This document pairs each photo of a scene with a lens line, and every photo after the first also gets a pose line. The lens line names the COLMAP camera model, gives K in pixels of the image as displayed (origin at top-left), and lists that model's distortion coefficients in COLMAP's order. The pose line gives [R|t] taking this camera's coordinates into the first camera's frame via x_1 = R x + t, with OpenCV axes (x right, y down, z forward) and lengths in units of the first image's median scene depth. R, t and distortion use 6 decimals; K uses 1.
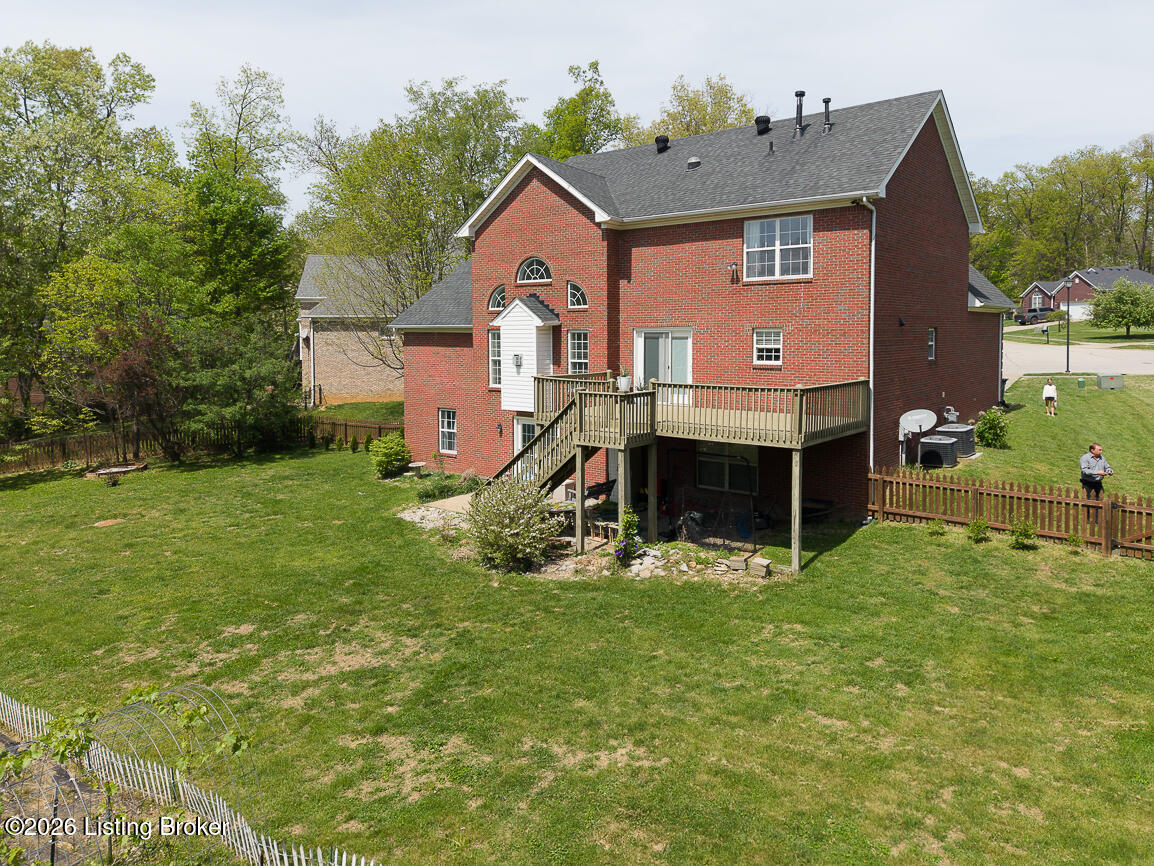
lens RADIAL K [[796.0, 0, 577.0], [0, 796.0, 372.6], [0, 0, 1]] dist [0.019034, -0.007571]
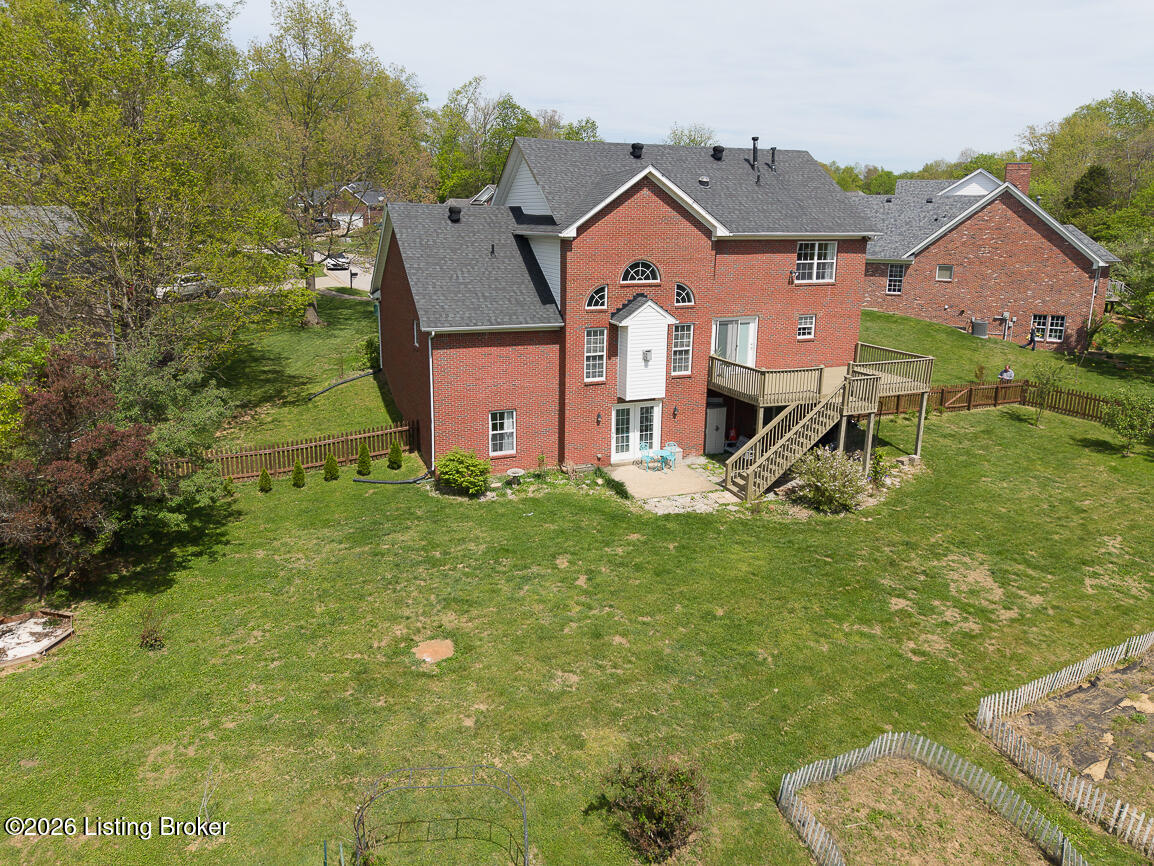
lens RADIAL K [[810.6, 0, 553.5], [0, 810.6, 398.5], [0, 0, 1]] dist [0.039125, -0.059197]
pose [[0.496687, -0.187941, 0.847337, -1.287203], [0.037593, 0.980016, 0.195333, -0.210832], [-0.867115, -0.065166, 0.493827, 0.619477]]
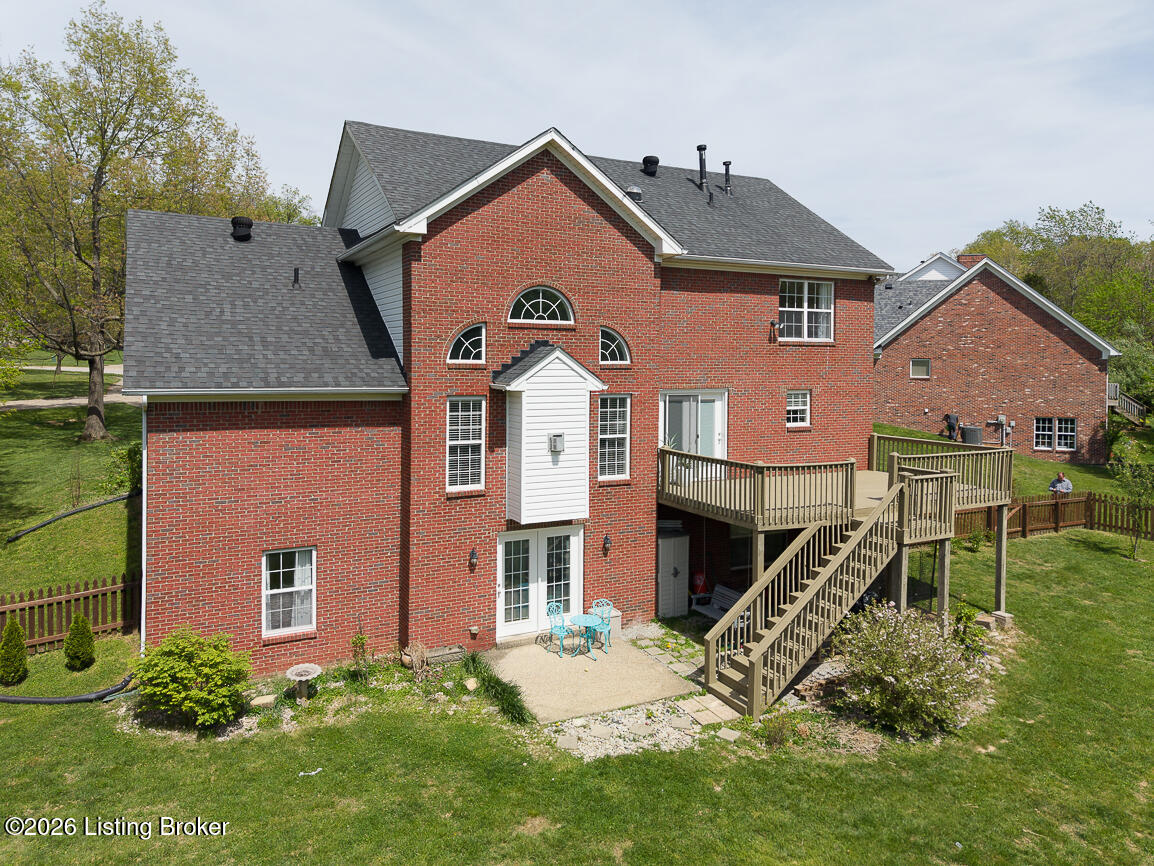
lens RADIAL K [[802.3, 0, 543.4], [0, 802.3, 380.0], [0, 0, 1]] dist [0.056318, -0.064952]
pose [[0.412263, -0.016749, 0.910911, -0.769427], [0.039942, 0.999202, 0.000295, -0.077544], [-0.910189, 0.036262, 0.412603, 0.841330]]
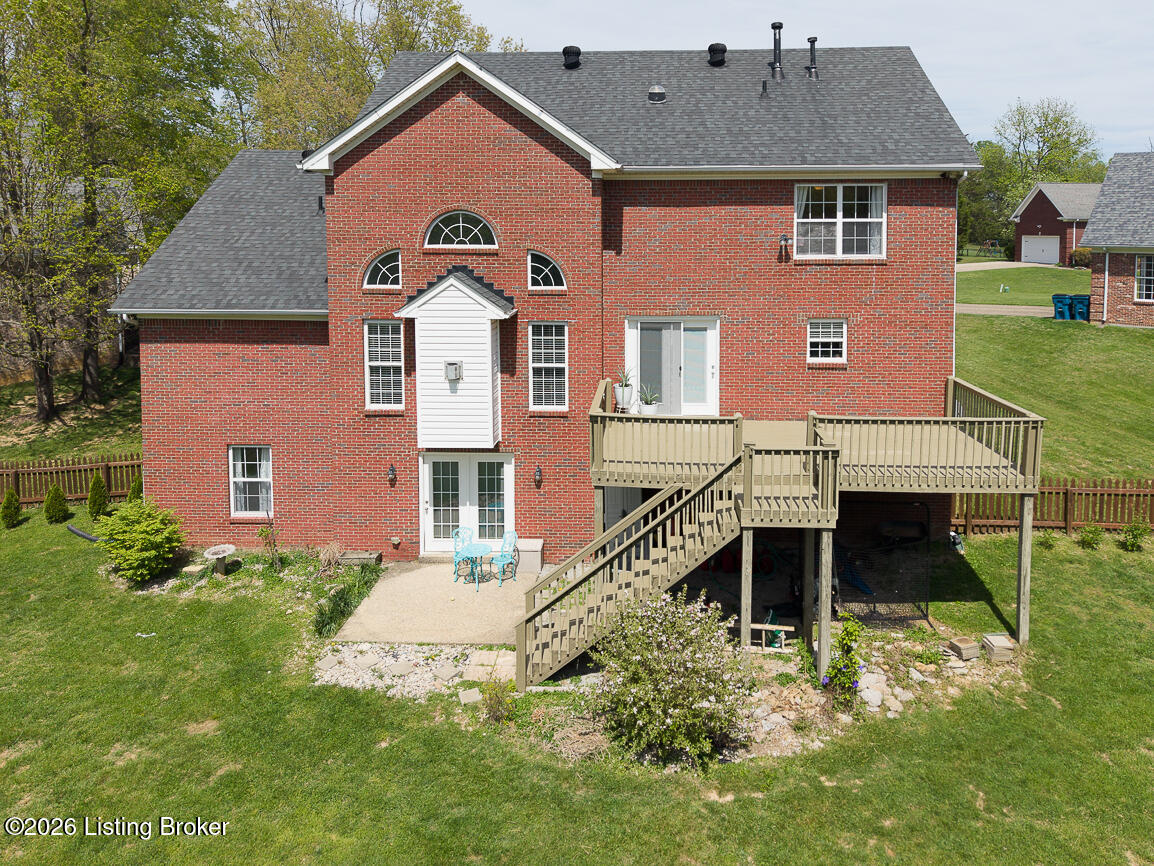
lens RADIAL K [[835.8, 0, 612.9], [0, 835.8, 282.1], [0, 0, 1]] dist [0.010869, 0.000141]
pose [[0.803258, -0.035714, 0.594559, -0.424166], [0.029619, 0.999361, 0.020014, -0.111413], [-0.594894, 0.001534, 0.803803, 0.428299]]
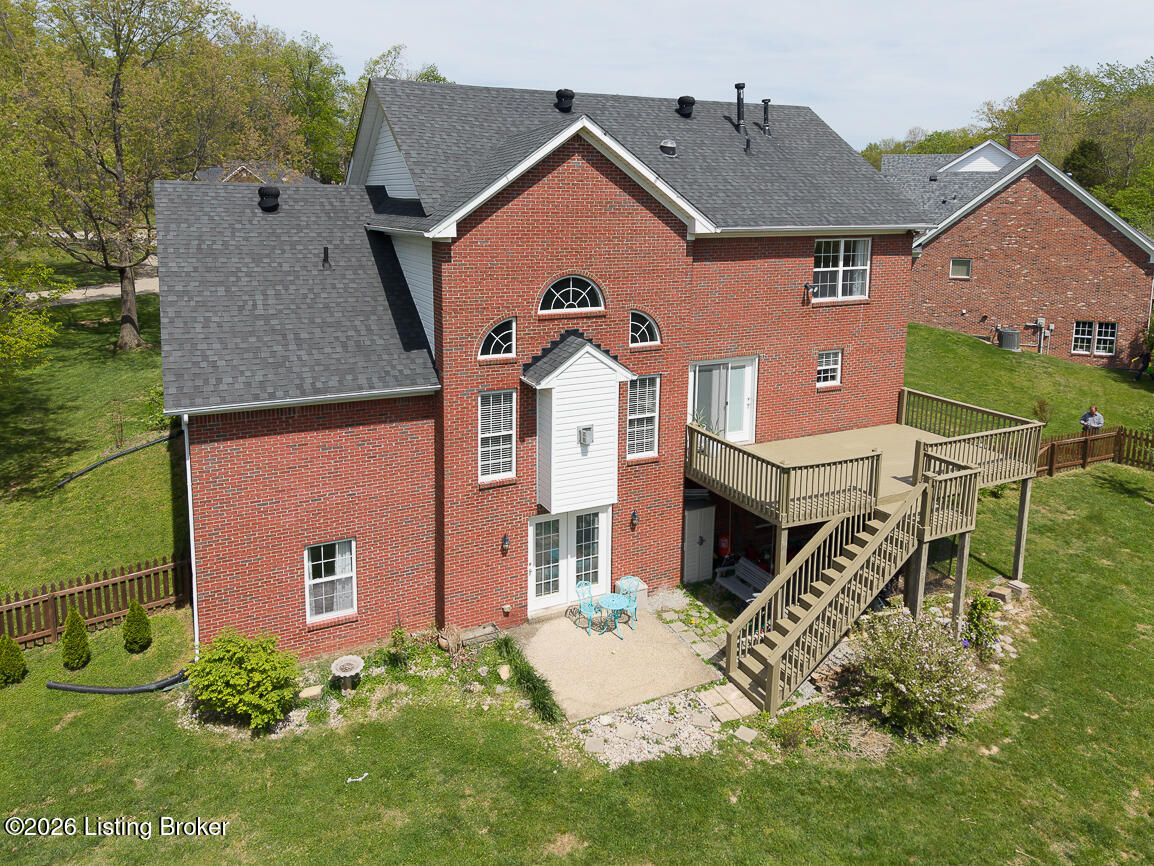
lens RADIAL K [[816.5, 0, 557.5], [0, 816.5, 320.0], [0, 0, 1]] dist [0.054609, -0.056904]
pose [[0.431160, -0.133494, 0.892346, -0.773002], [0.039552, 0.990840, 0.129118, -0.226896], [-0.901408, -0.020377, 0.432490, 0.832402]]
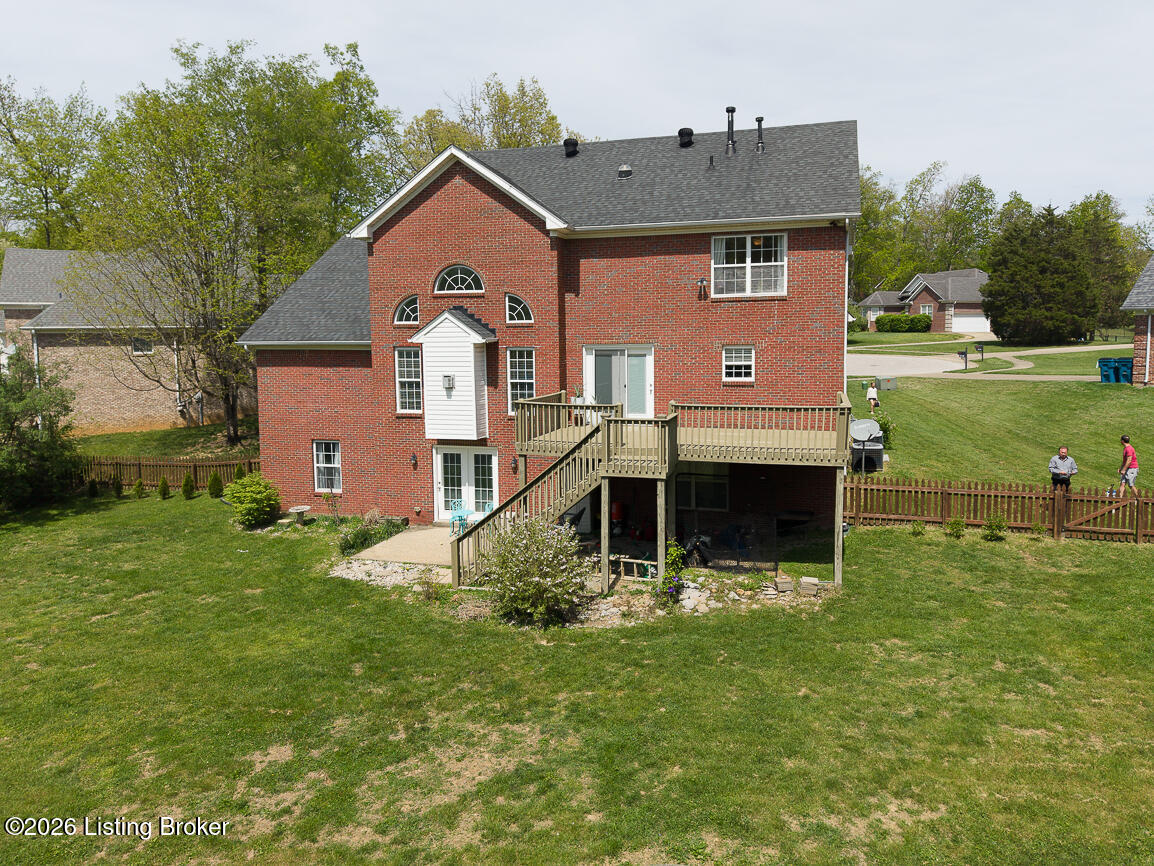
lens RADIAL K [[799.4, 0, 594.4], [0, 799.4, 404.0], [0, 0, 1]] dist [0.040747, -0.045051]
pose [[0.921555, -0.037921, 0.386390, -0.306771], [0.025966, 0.999010, 0.036113, -0.021741], [-0.387377, -0.023247, 0.921628, 0.136030]]
